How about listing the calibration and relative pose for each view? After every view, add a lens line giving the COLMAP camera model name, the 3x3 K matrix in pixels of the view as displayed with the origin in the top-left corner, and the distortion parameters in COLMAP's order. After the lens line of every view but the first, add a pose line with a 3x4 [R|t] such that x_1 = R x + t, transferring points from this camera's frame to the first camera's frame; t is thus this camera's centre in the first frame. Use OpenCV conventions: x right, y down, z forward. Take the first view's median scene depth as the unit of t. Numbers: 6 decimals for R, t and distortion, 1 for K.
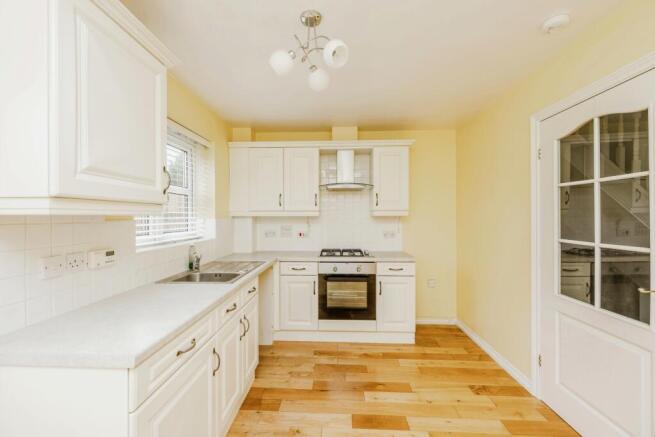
lens RADIAL K [[287.6, 0, 330.0], [0, 287.6, 213.1], [0, 0, 1]] dist [0.001909, -0.001109]
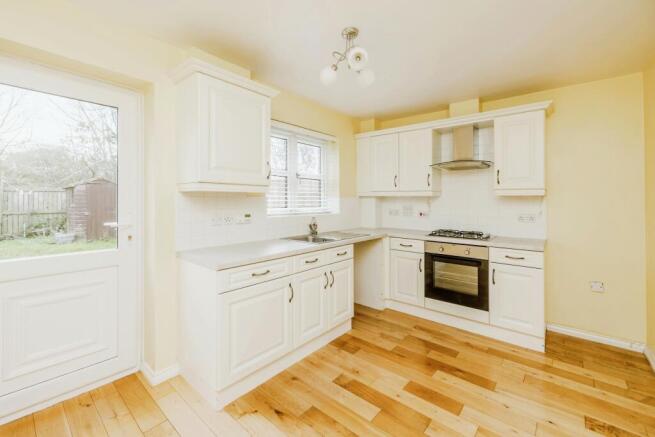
lens RADIAL K [[287.6, 0, 326.5], [0, 287.6, 194.1], [0, 0, 1]] dist [0.001909, -0.001109]
pose [[0.784602, -0.005422, -0.619976, 0.320453], [0.000082, 0.999963, -0.008641, 0.014303], [0.620000, 0.006729, 0.784573, -0.018400]]
